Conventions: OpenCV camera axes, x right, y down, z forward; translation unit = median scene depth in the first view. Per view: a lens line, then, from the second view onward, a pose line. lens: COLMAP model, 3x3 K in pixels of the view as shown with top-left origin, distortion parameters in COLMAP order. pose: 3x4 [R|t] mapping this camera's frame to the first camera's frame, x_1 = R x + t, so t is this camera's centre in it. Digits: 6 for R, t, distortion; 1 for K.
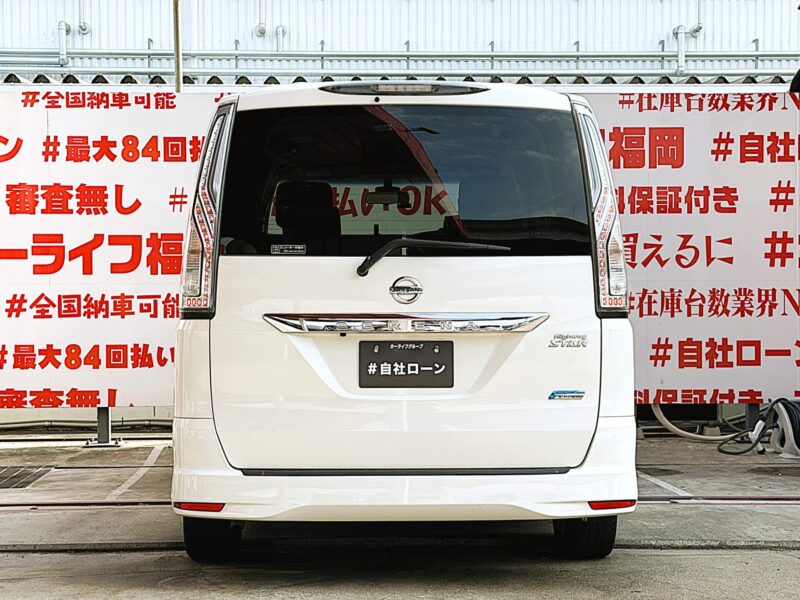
lens RADIAL K [[1641.0, 0, 399.3], [0, 1641.0, 294.1], [0, 0, 1]] dist [0.060937, 0.000000]
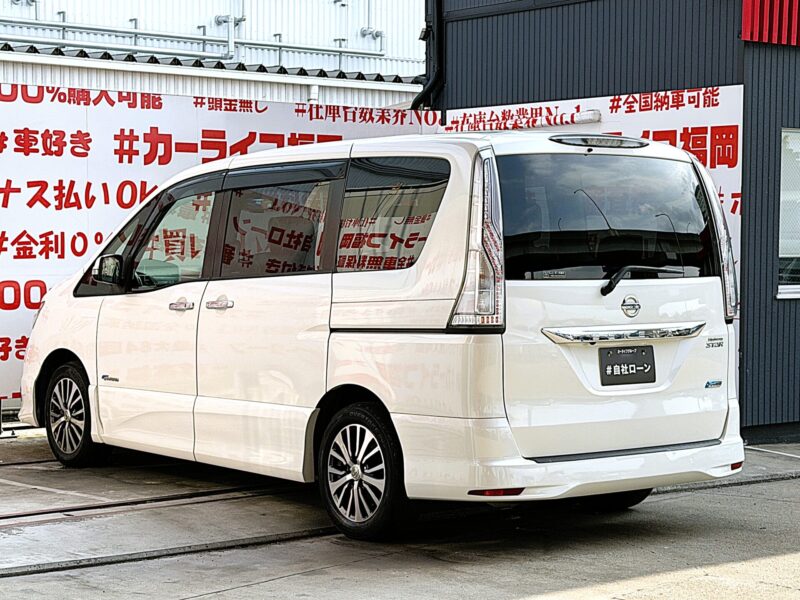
lens RADIAL K [[1657.3, 0, 406.7], [0, 1657.3, 327.4], [0, 0, 1]] dist [-0.004806, 0.000000]
pose [[0.802304, -0.026410, 0.596331, -0.723360], [-0.004289, 0.998740, 0.050001, -0.039894], [-0.596900, -0.042674, 0.801180, 0.072338]]
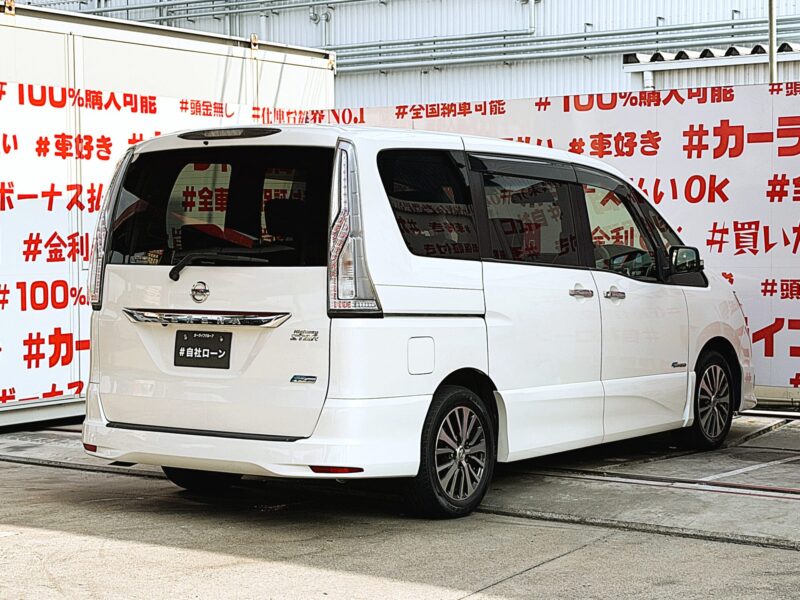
lens RADIAL K [[1641.0, 0, 397.7], [0, 1641.0, 305.2], [0, 0, 1]] dist [0.060937, 0.000000]
pose [[0.805175, 0.021998, -0.592630, 0.733161], [0.000310, 0.999296, 0.037514, -0.033340], [0.593038, -0.030389, 0.804601, 0.040971]]
